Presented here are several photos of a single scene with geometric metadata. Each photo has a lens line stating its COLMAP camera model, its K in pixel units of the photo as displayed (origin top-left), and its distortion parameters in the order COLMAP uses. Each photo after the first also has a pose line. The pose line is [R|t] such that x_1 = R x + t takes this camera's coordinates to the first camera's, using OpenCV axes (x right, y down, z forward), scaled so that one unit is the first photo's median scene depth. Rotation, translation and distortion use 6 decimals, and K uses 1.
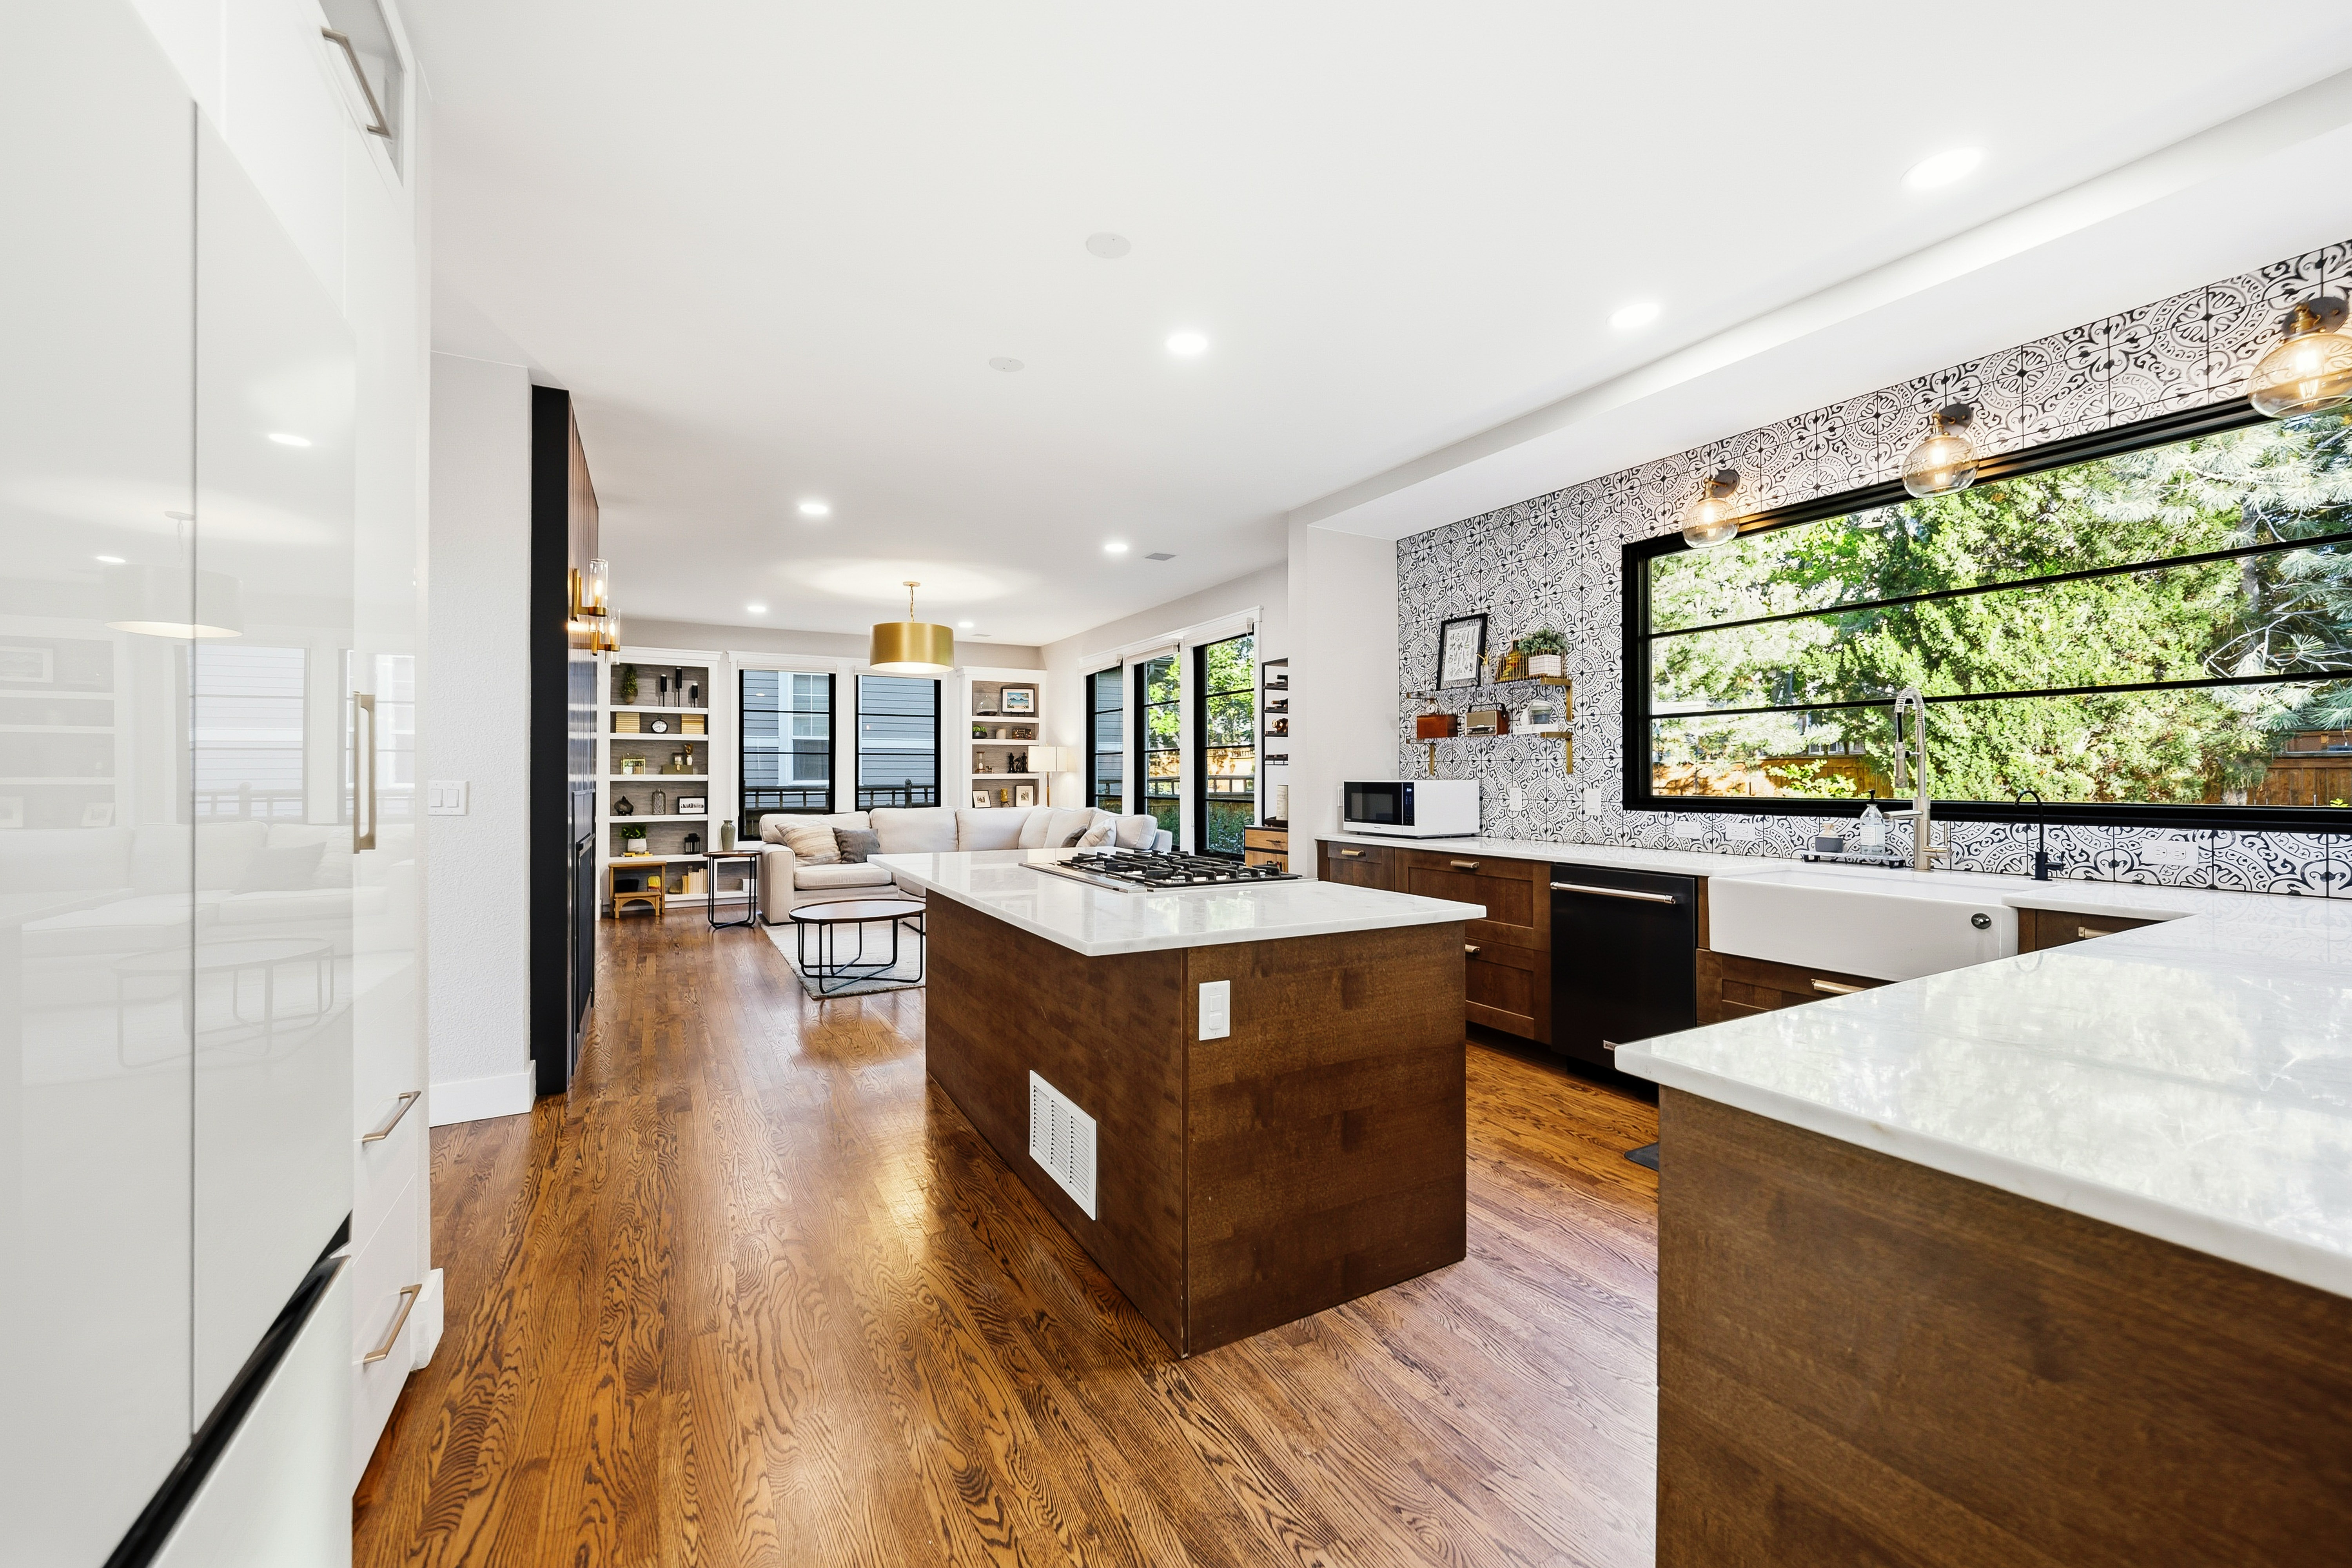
lens RADIAL K [[919.1, 0, 1151.8], [0, 919.1, 765.0], [0, 0, 1]] dist [-0.007475, -0.001607]
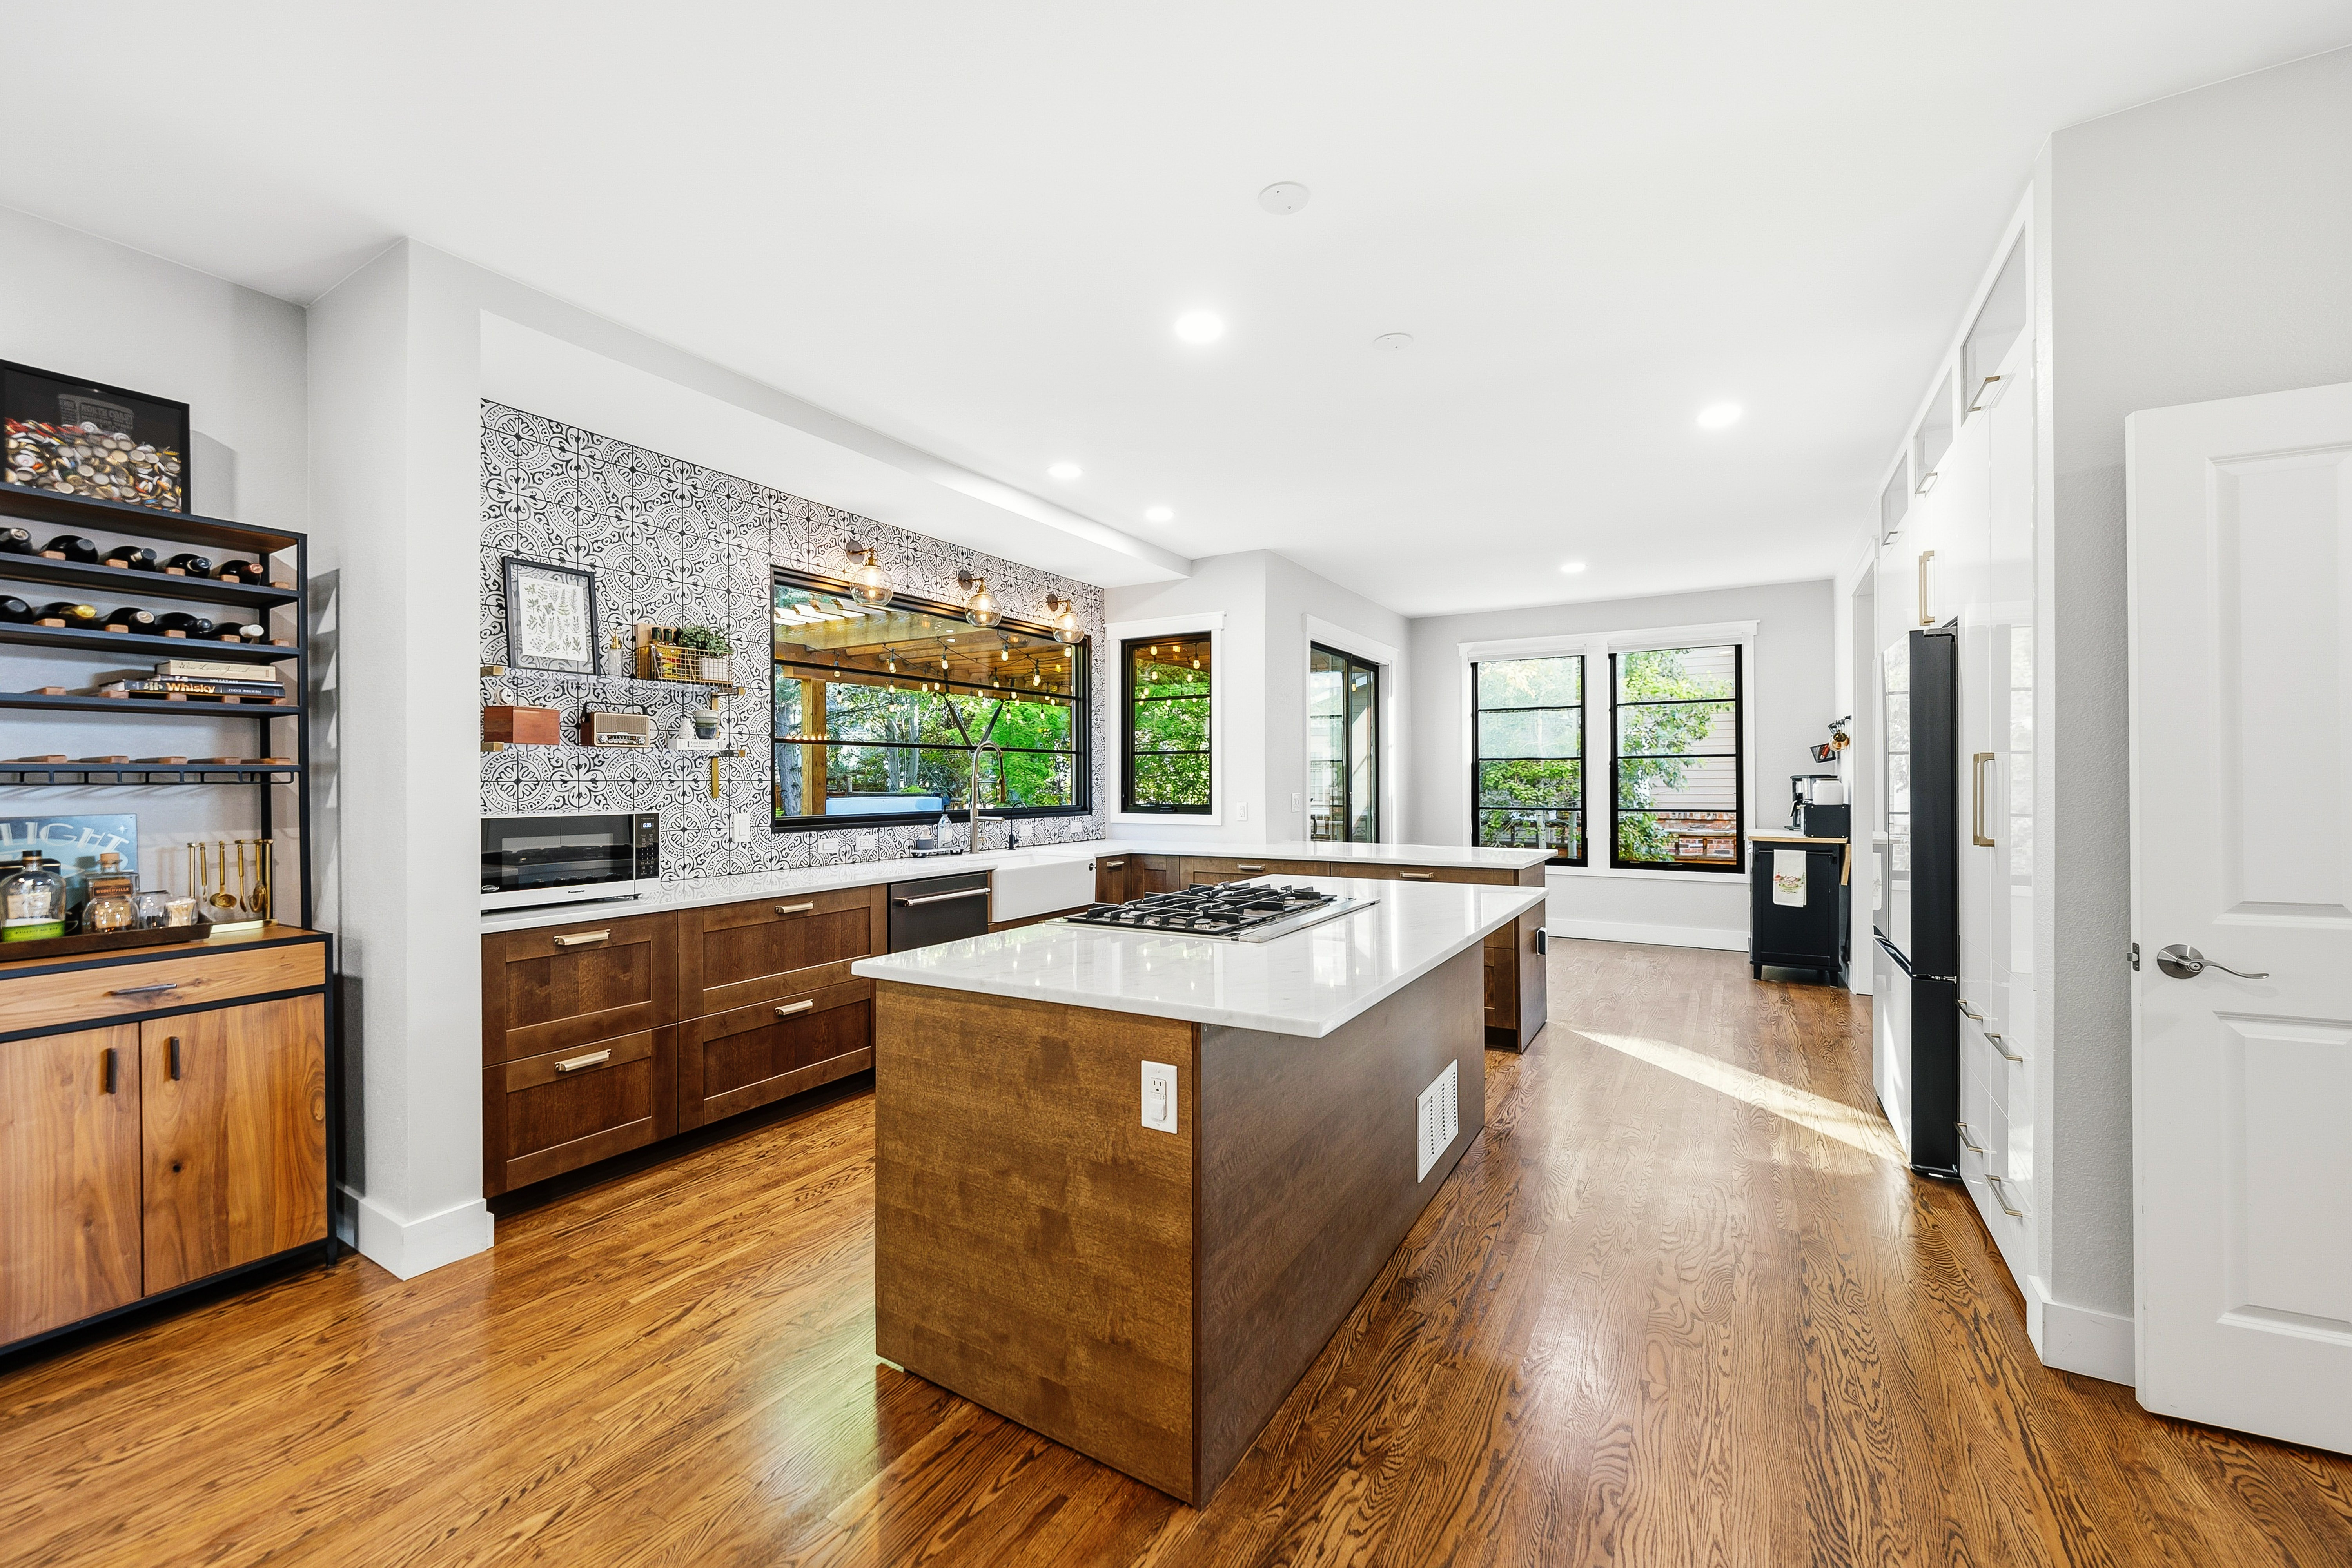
lens RADIAL K [[919.1, 0, 1172.7], [0, 919.1, 779.8], [0, 0, 1]] dist [-0.007475, -0.001607]
pose [[-0.512366, 0.001265, 0.858766, -0.527374], [-0.011103, 0.999906, -0.008098, -0.005041], [-0.858695, -0.013684, -0.512304, 1.079690]]
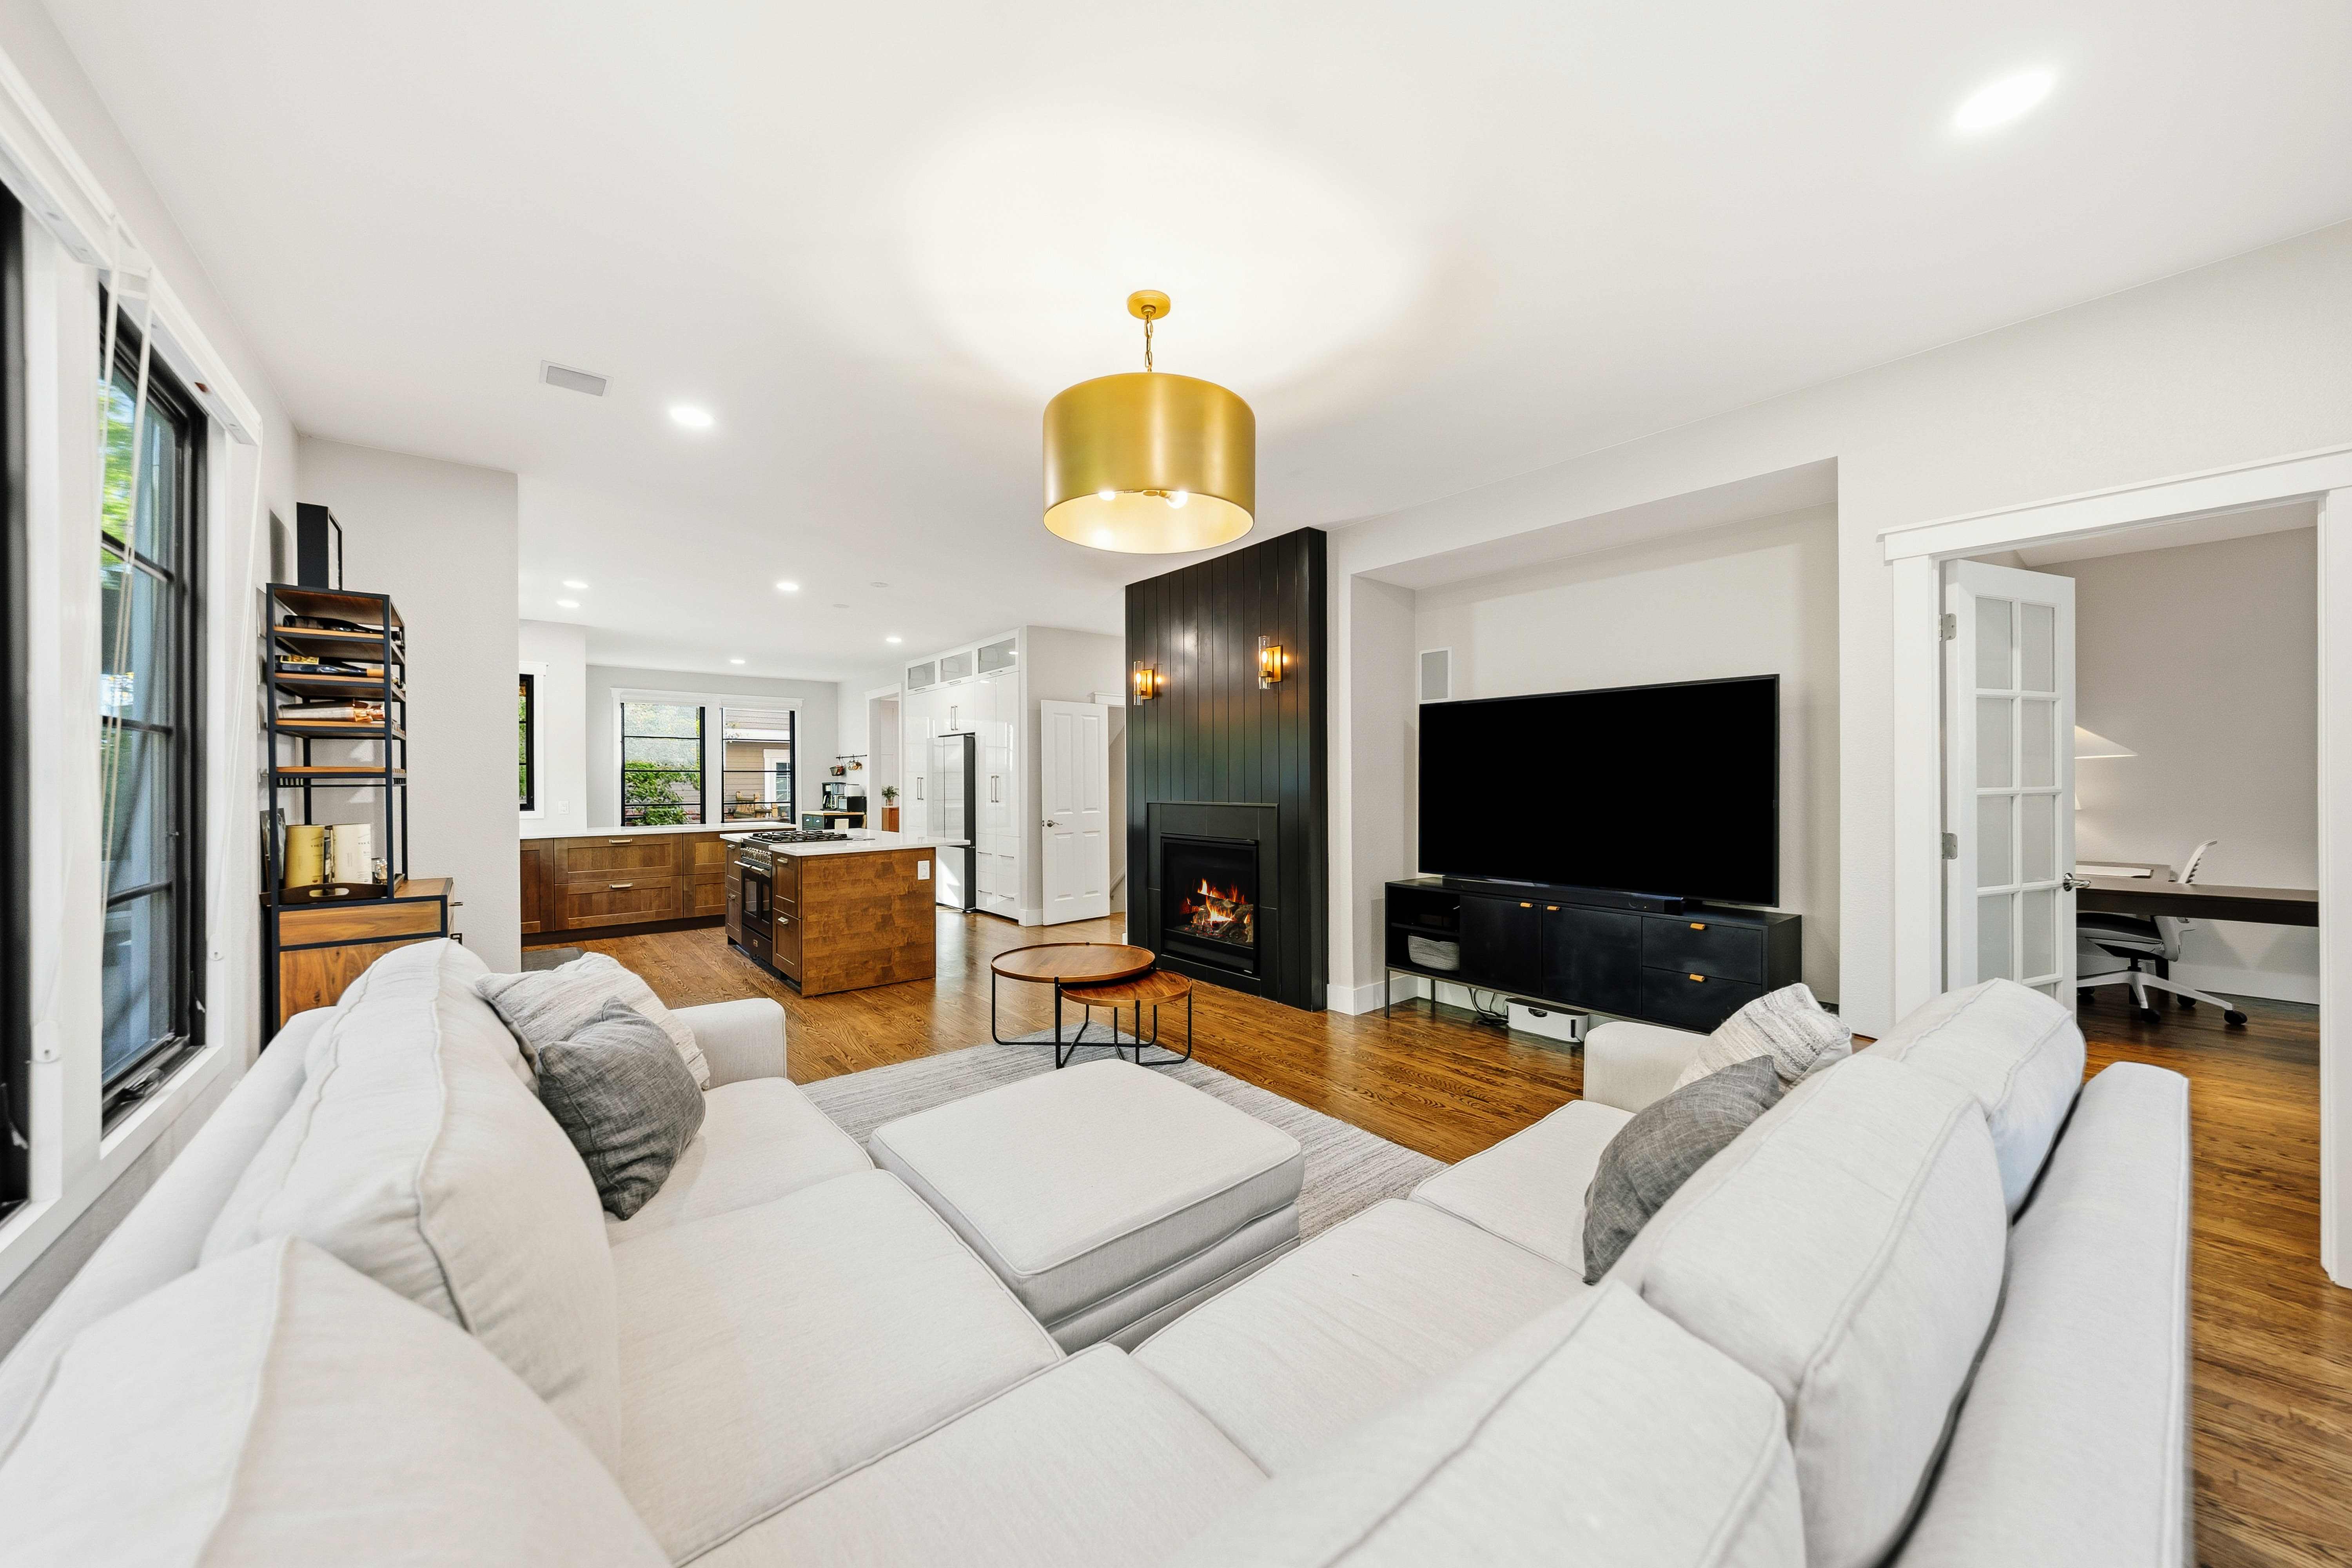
lens RADIAL K [[794.2, 0, 1153.9], [0, 794.2, 781.6], [0, 0, 1]] dist [0.007079, -0.000240]
pose [[-0.983831, 0.002057, -0.179085, -0.327089], [0.005466, 0.999813, -0.018546, 0.013990], [0.179013, -0.019225, -0.983659, 2.123612]]
